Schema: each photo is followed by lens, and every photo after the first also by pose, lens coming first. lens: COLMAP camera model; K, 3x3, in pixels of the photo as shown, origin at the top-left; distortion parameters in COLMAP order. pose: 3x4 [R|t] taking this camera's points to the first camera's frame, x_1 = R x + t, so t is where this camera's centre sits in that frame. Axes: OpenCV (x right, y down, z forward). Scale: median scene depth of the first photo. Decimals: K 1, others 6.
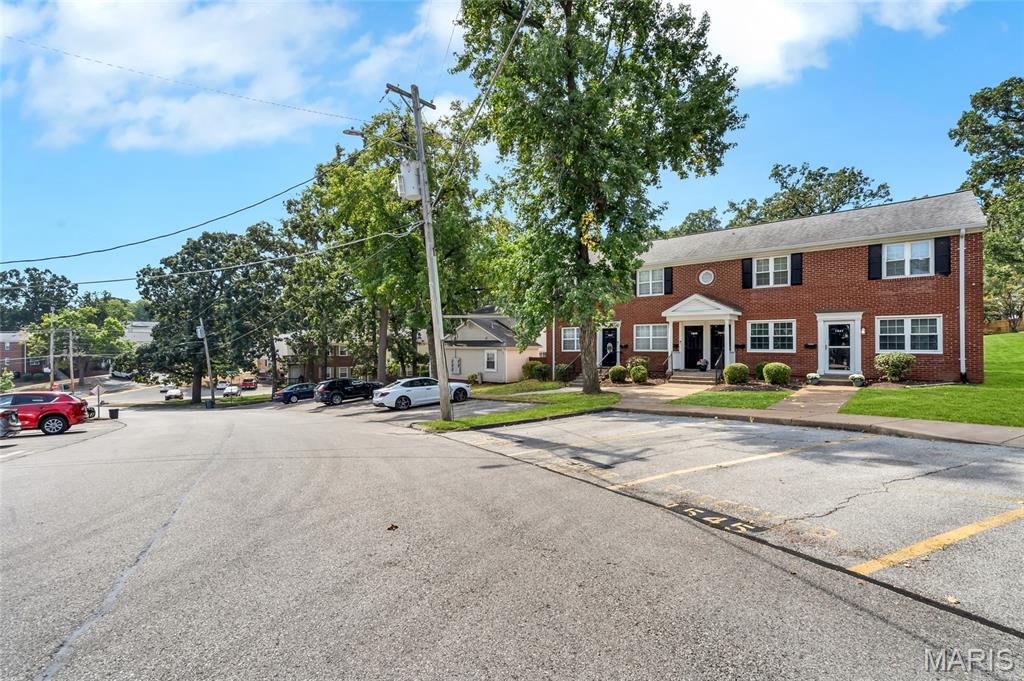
lens RADIAL K [[471.3, 0, 518.2], [0, 471.3, 343.0], [0, 0, 1]] dist [-0.006255, 0.000769]
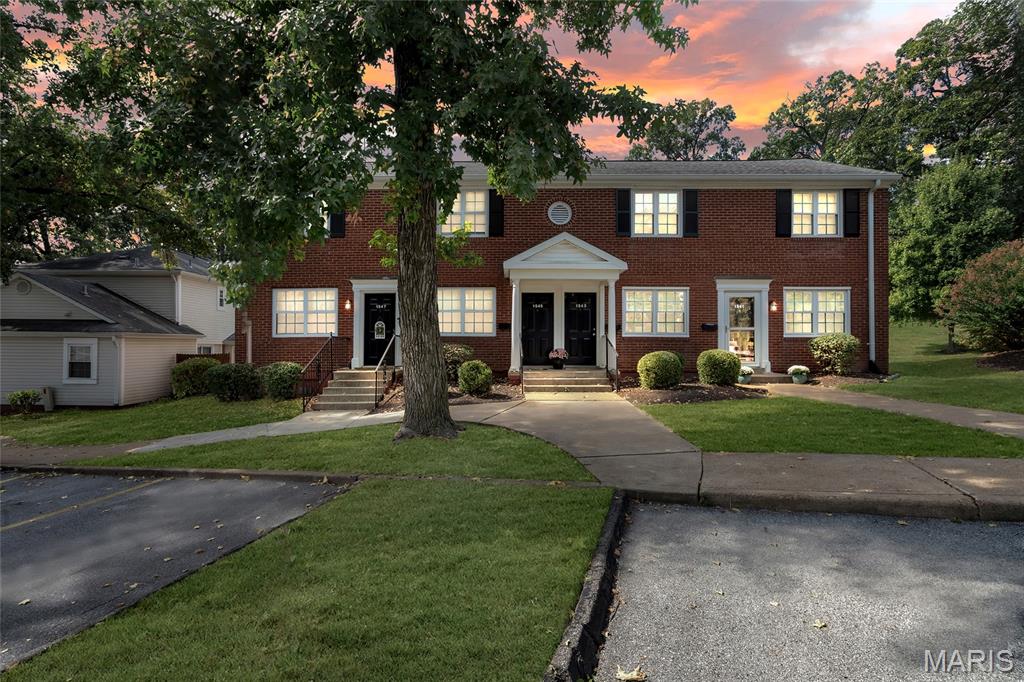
lens RADIAL K [[471.3, 0, 509.9], [0, 471.3, 341.1], [0, 0, 1]] dist [-0.006255, 0.000769]
pose [[0.780162, 0.014203, 0.625417, -0.024750], [-0.006908, 0.999877, -0.014090, 0.032672], [-0.625540, 0.006672, 0.780164, 0.556341]]
